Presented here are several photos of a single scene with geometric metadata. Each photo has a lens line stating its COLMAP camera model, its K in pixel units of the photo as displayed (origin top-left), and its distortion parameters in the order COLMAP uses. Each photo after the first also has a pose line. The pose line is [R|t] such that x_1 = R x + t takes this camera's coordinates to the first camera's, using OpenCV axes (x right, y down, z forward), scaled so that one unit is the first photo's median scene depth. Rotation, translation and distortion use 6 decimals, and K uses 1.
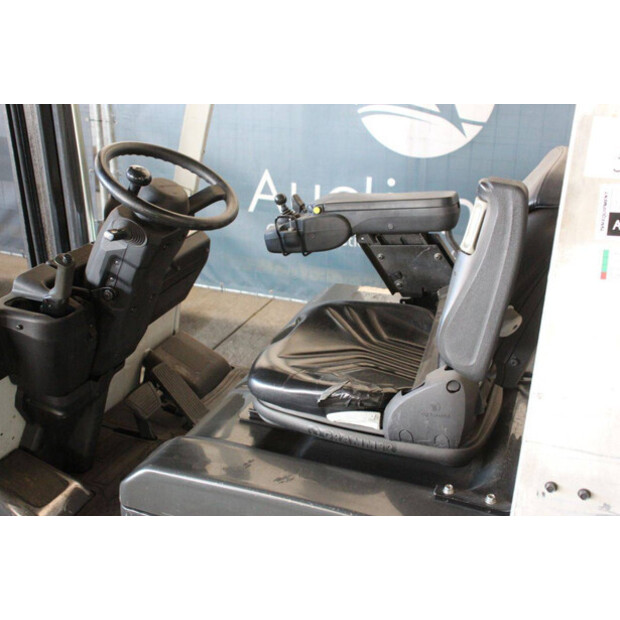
lens RADIAL K [[723.1, 0, 310.0], [0, 723.1, 310.0], [0, 0, 1]] dist [-0.008946, 0.024023]
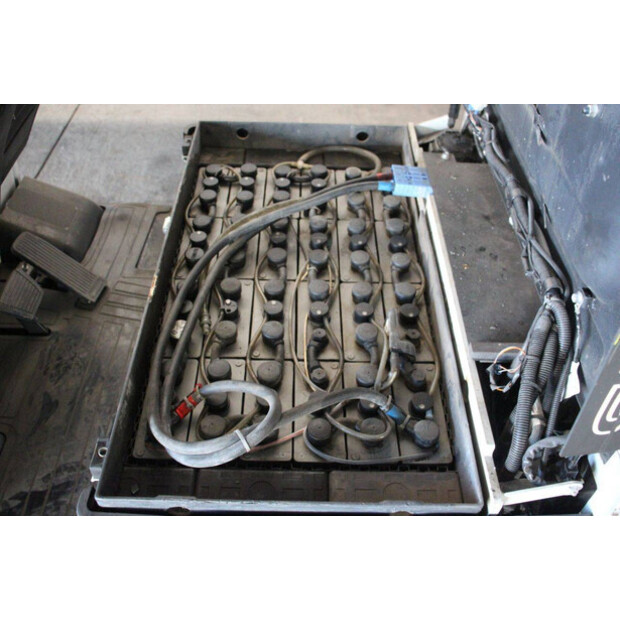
lens RADIAL K [[568.2, 0, 310.0], [0, 568.2, 310.0], [0, 0, 1]] dist [-0.141351, 0.173371]
pose [[0.932667, -0.254212, 0.255945, -0.101263], [0.122804, 0.890872, 0.437341, -0.093039], [-0.339192, -0.376462, 0.862105, 0.400144]]
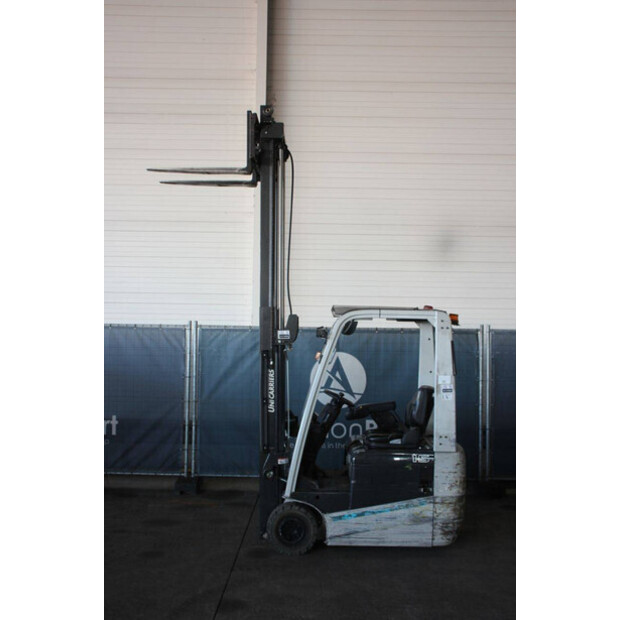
lens RADIAL K [[706.5, 0, 310.0], [0, 706.5, 310.0], [0, 0, 1]] dist [-0.025377, 0.018164]
pose [[0.932977, 0.019309, 0.359418, -1.566999], [0.132853, 0.909578, -0.393724, 0.815290], [-0.334521, 0.415085, 0.846050, -2.245778]]
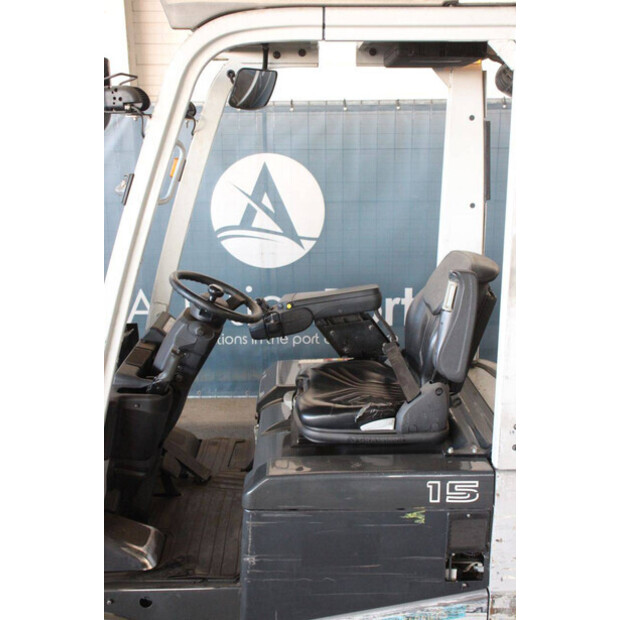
lens RADIAL K [[723.1, 0, 310.0], [0, 723.1, 310.0], [0, 0, 1]] dist [-0.008946, 0.024023]
pose [[0.927369, -0.103750, 0.359476, -0.465132], [0.157315, 0.979854, -0.123039, 0.054006], [-0.339468, 0.170653, 0.925007, -0.350130]]
